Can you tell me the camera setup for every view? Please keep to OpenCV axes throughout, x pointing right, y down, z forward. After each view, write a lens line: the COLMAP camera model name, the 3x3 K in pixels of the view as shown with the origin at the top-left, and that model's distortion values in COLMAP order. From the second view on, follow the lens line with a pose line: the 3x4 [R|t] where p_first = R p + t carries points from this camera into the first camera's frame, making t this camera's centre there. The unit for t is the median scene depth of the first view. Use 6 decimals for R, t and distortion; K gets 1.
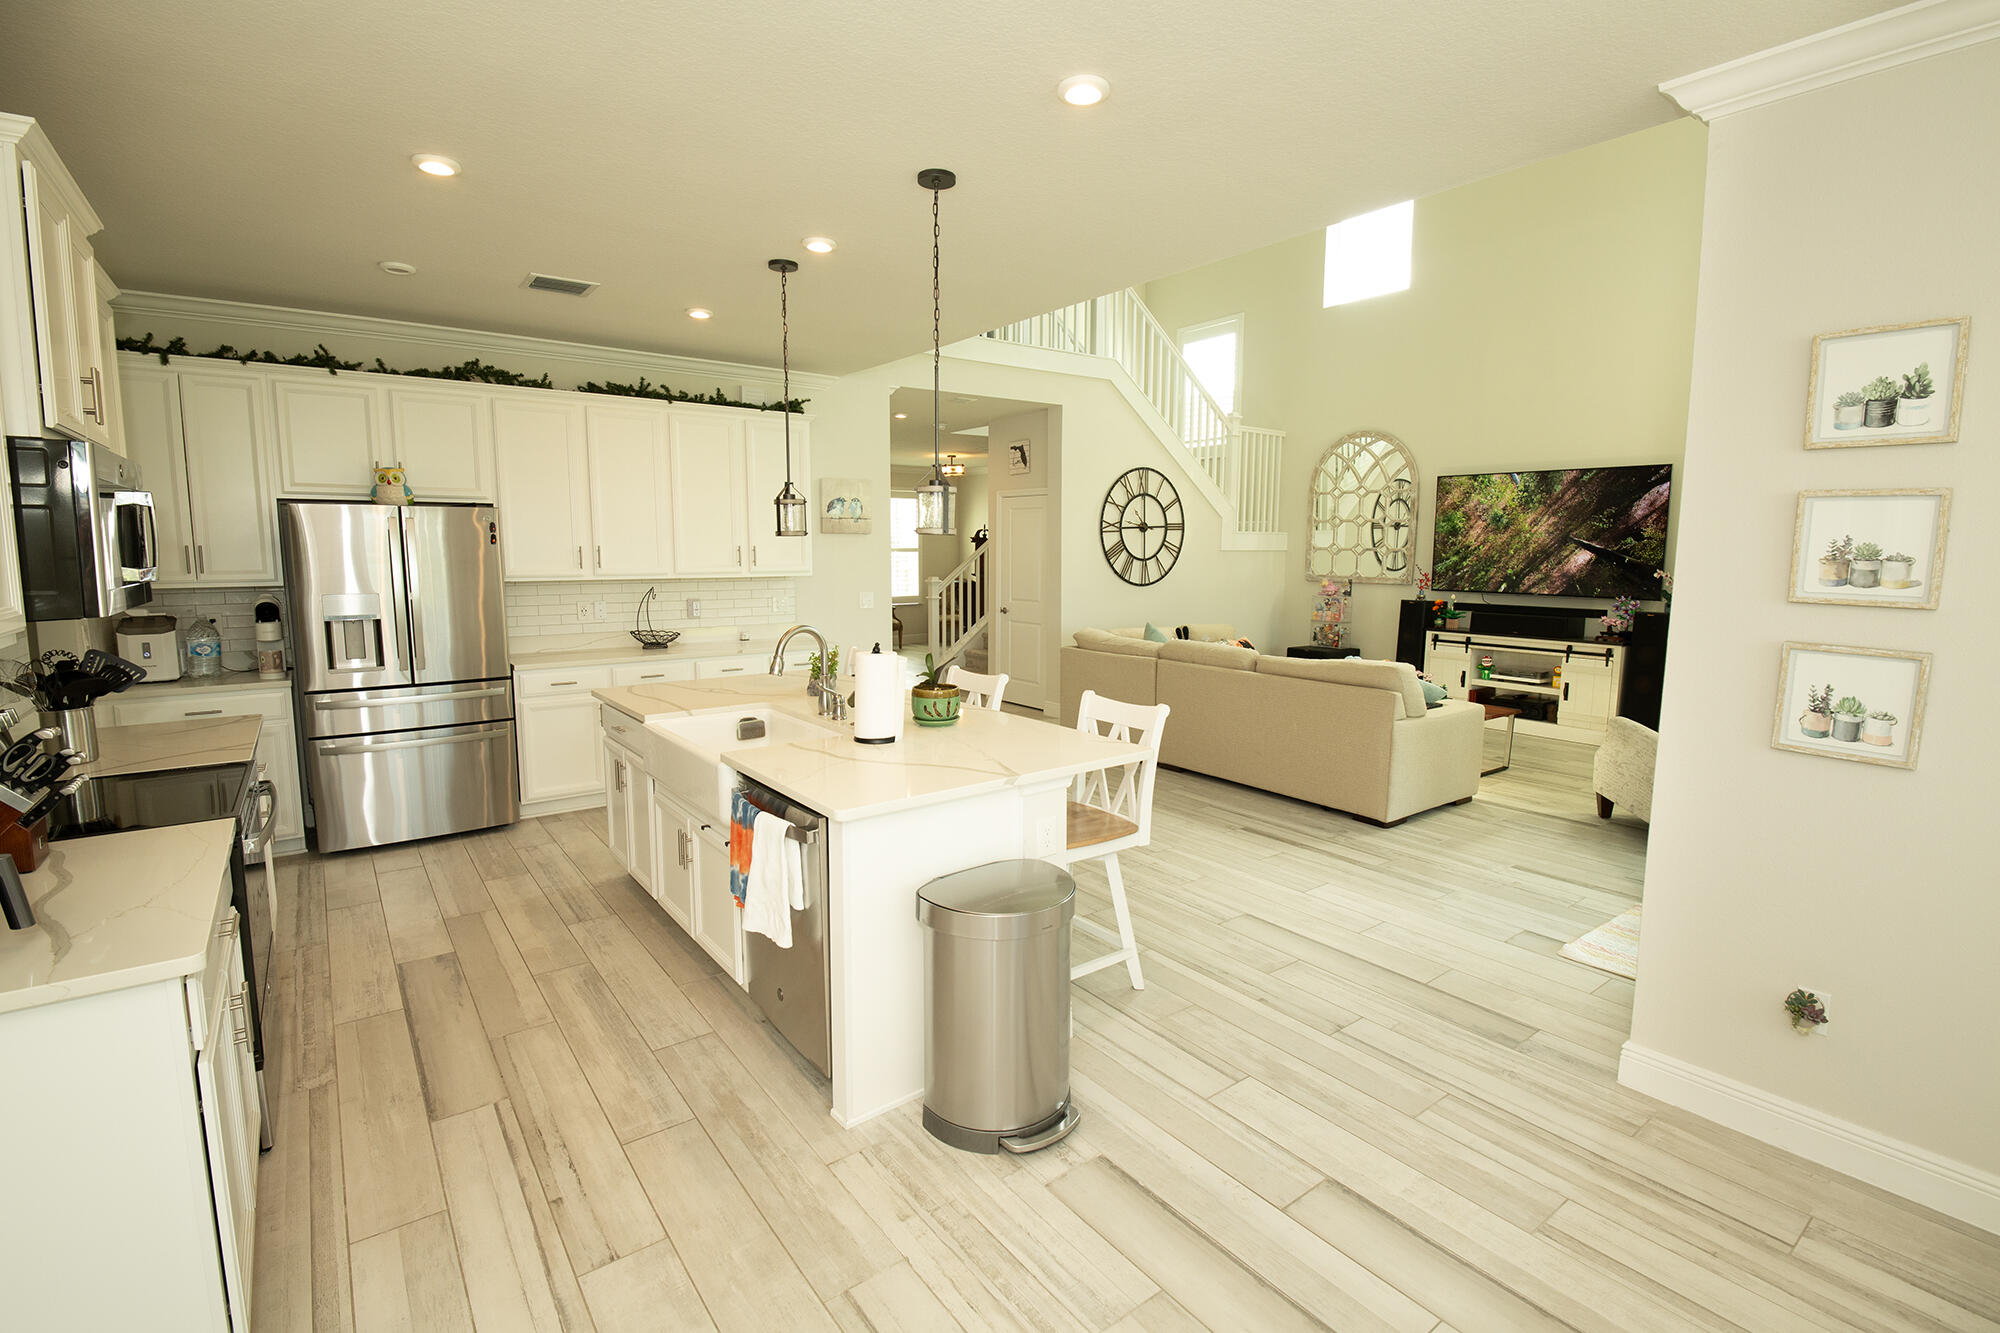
lens RADIAL K [[915.8, 0, 1001.7], [0, 915.8, 657.6], [0, 0, 1]] dist [0.010189, -0.016677]
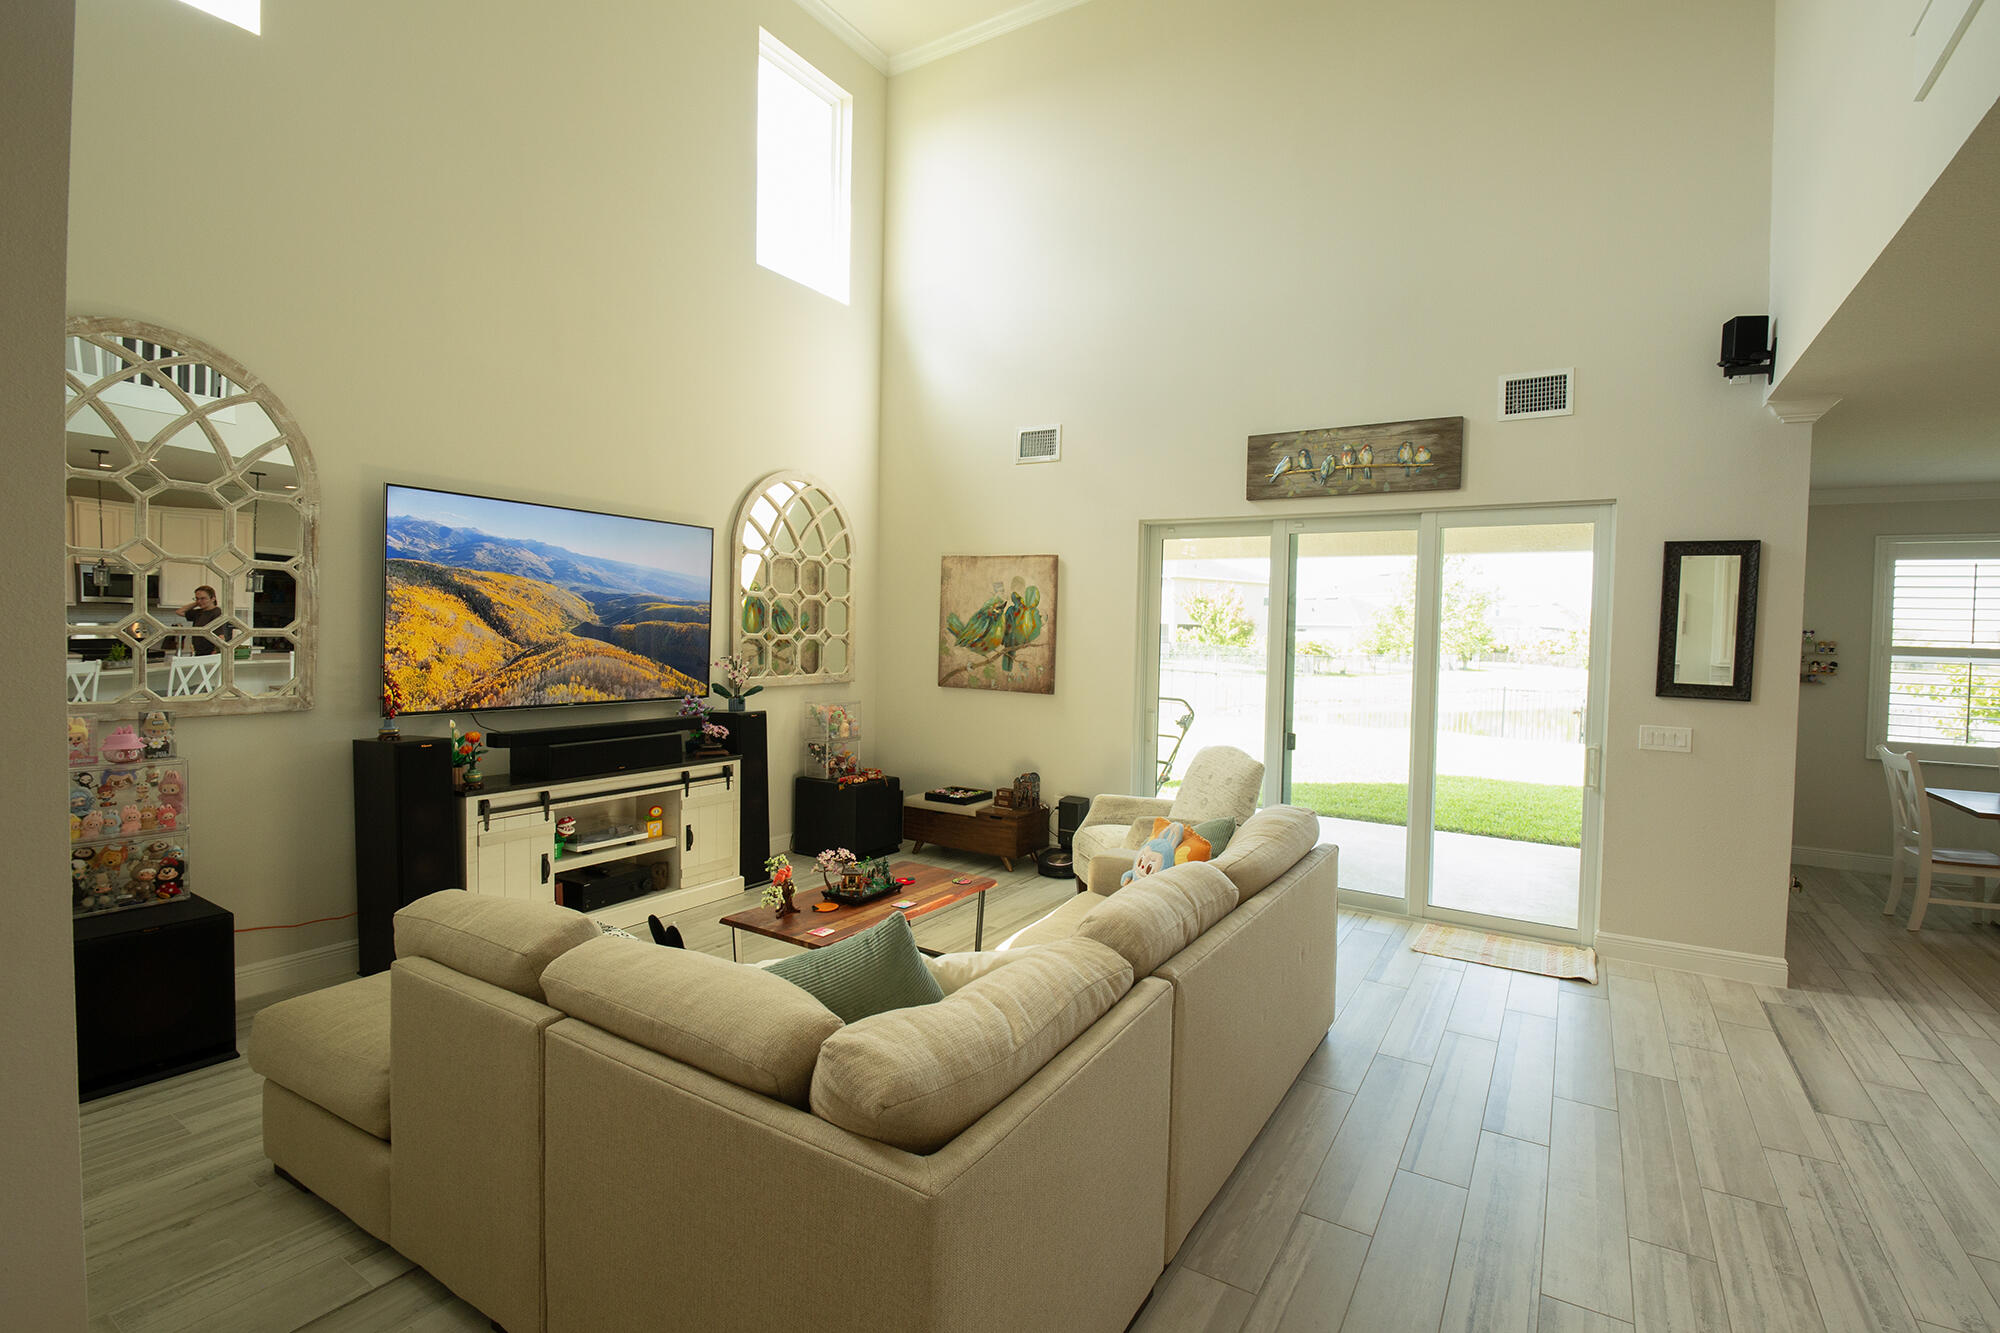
lens RADIAL K [[917.6, 0, 1002.5], [0, 917.6, 656.8], [0, 0, 1]] dist [0.019646, -0.018440]
pose [[-0.361661, -0.038521, 0.931514, -0.099114], [0.089670, 0.993077, 0.075881, -0.114390], [-0.927988, 0.110972, -0.355703, 0.887046]]
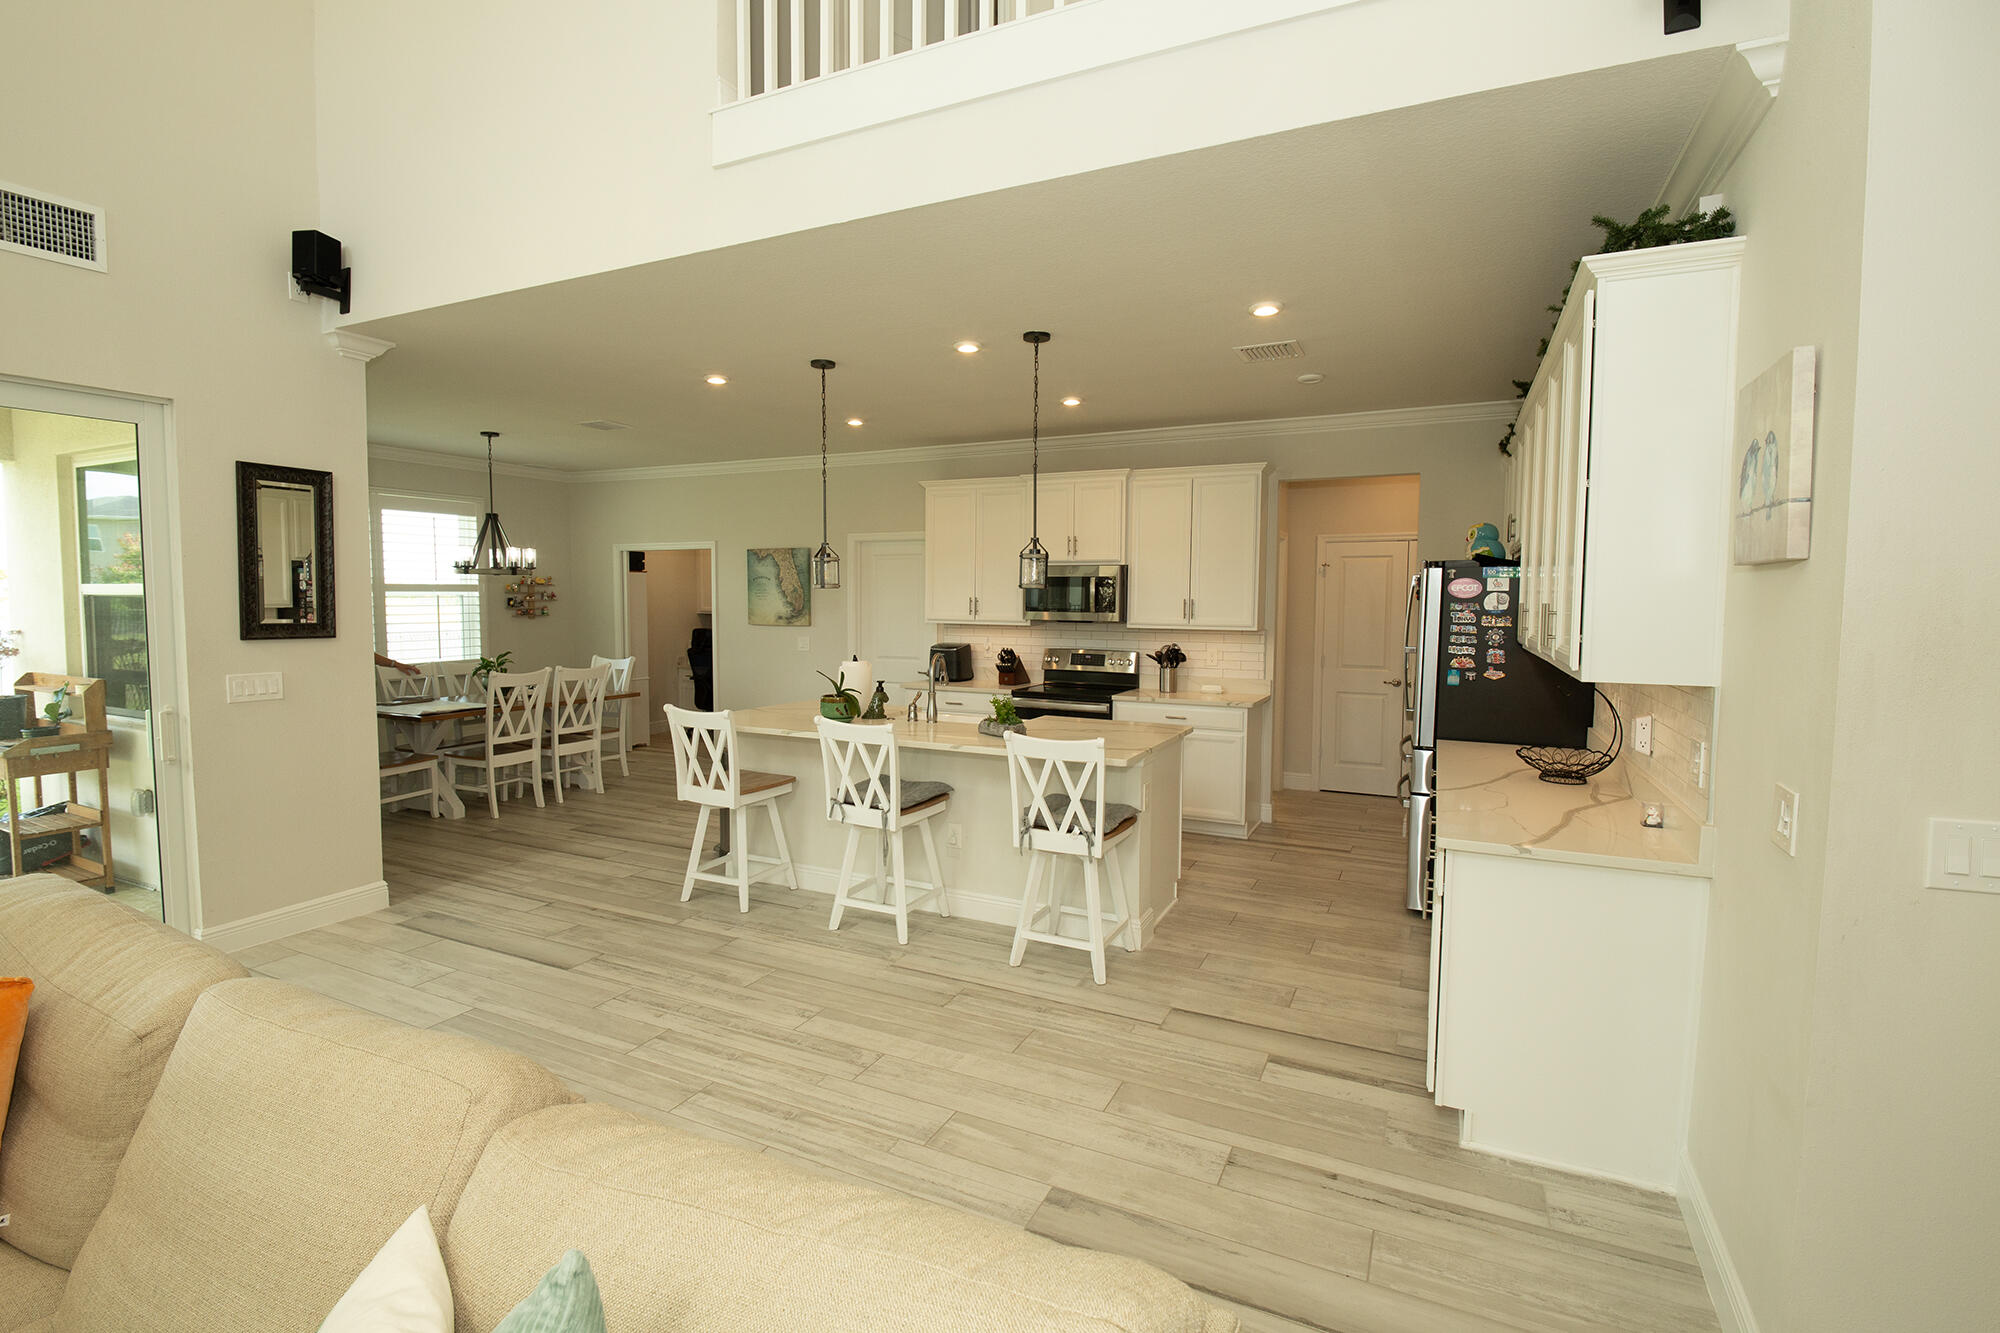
lens RADIAL K [[917.6, 0, 1002.5], [0, 917.6, 656.8], [0, 0, 1]] dist [0.019646, -0.018440]
pose [[-0.890256, 0.020441, -0.455001, 0.136456], [-0.064998, 0.983066, 0.171339, -0.113301], [0.450798, 0.182110, -0.873852, 0.928409]]
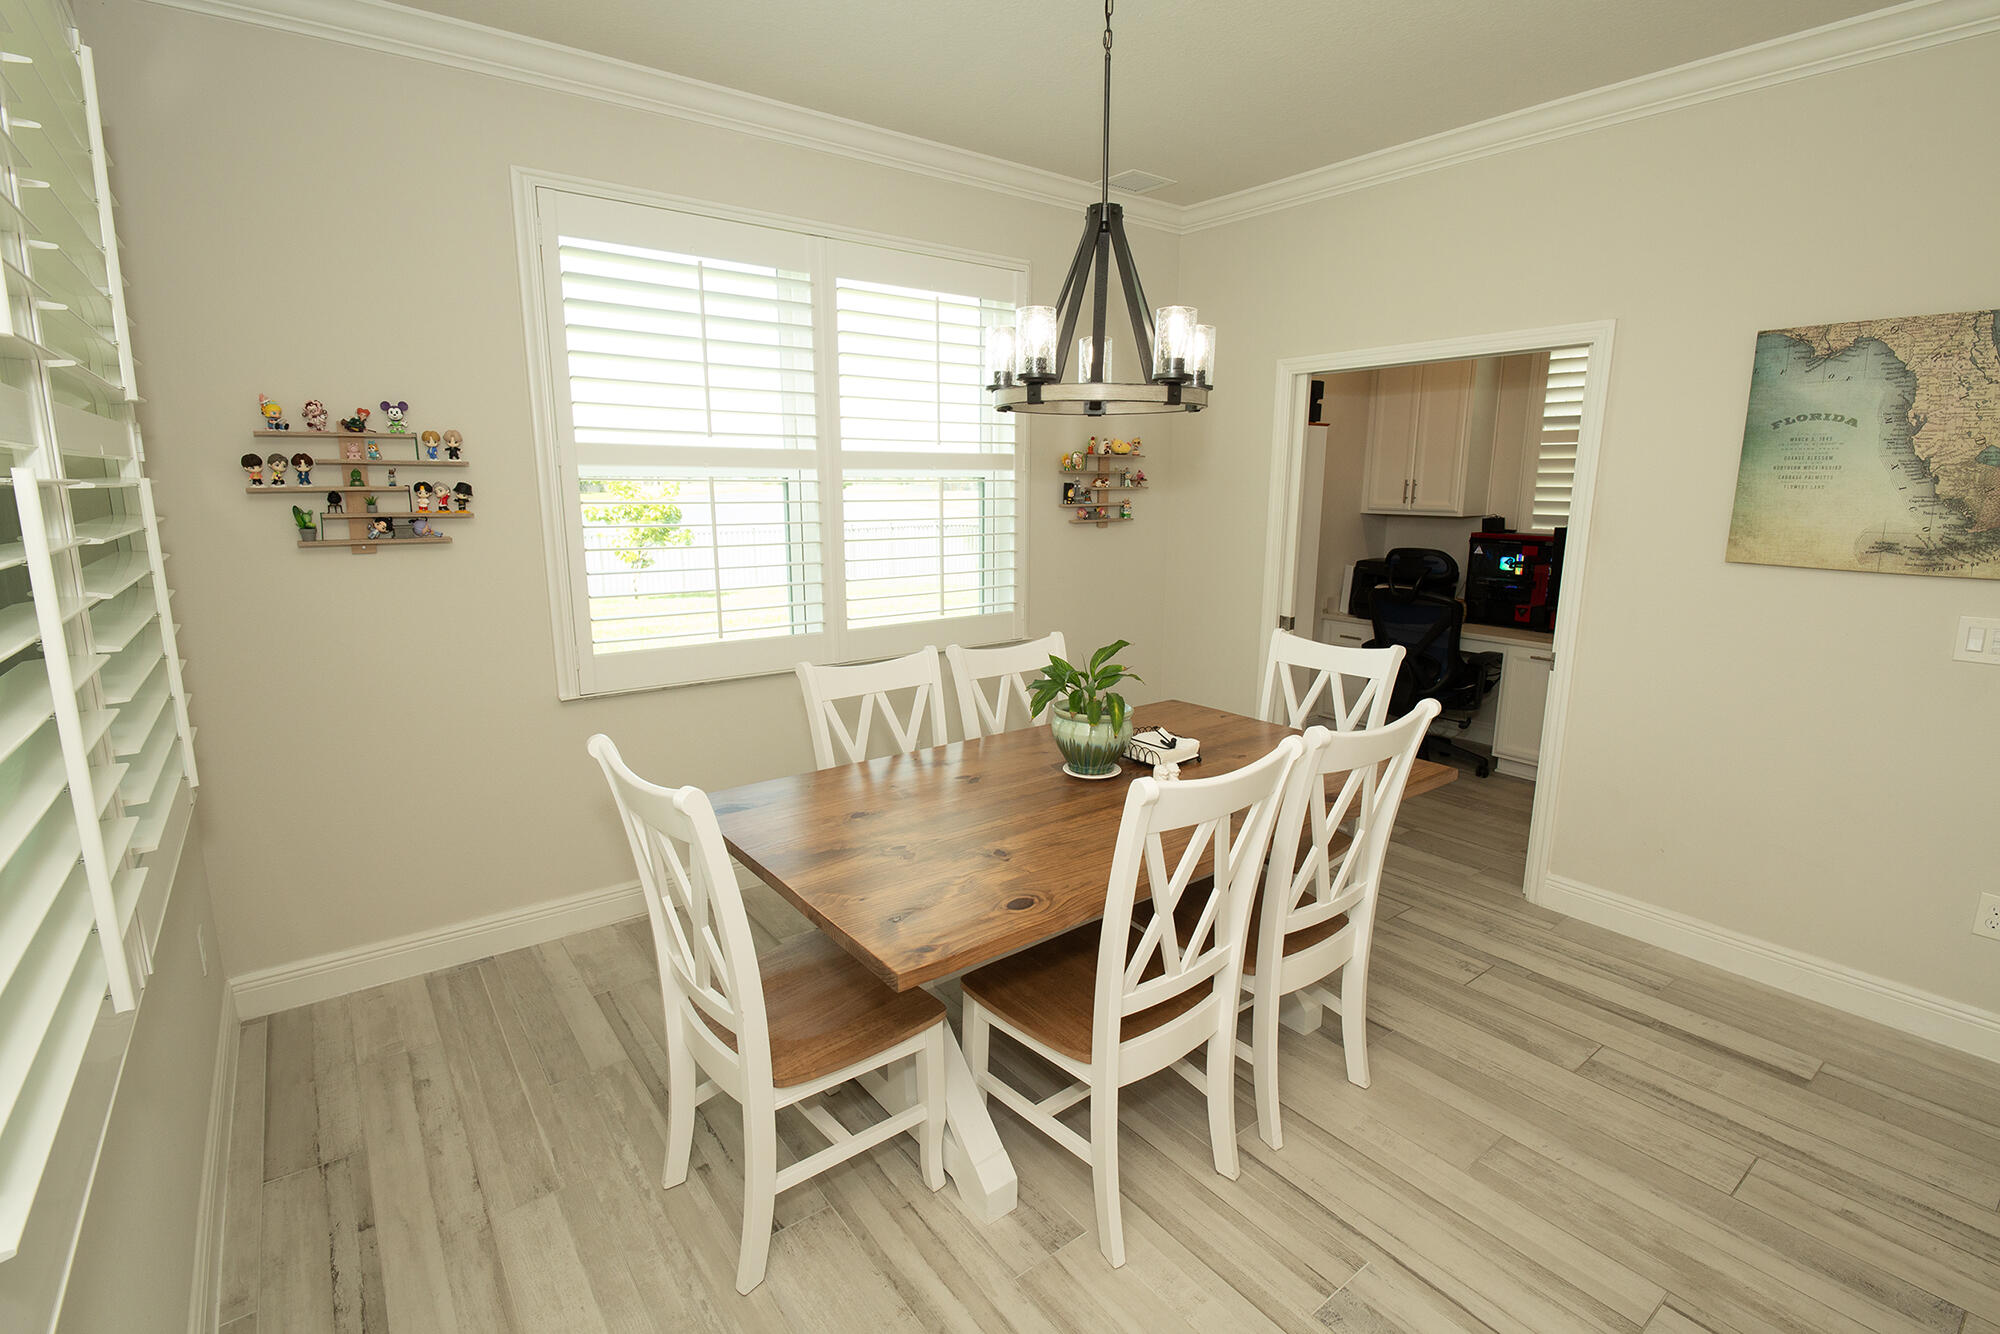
lens RADIAL K [[915.8, 0, 1001.7], [0, 915.8, 658.1], [0, 0, 1]] dist [0.010189, -0.016677]
pose [[-0.999933, -0.009496, -0.006654, 0.194357], [-0.011075, 0.952049, 0.305744, -0.026887], [0.003431, 0.305797, -0.952090, 0.267688]]
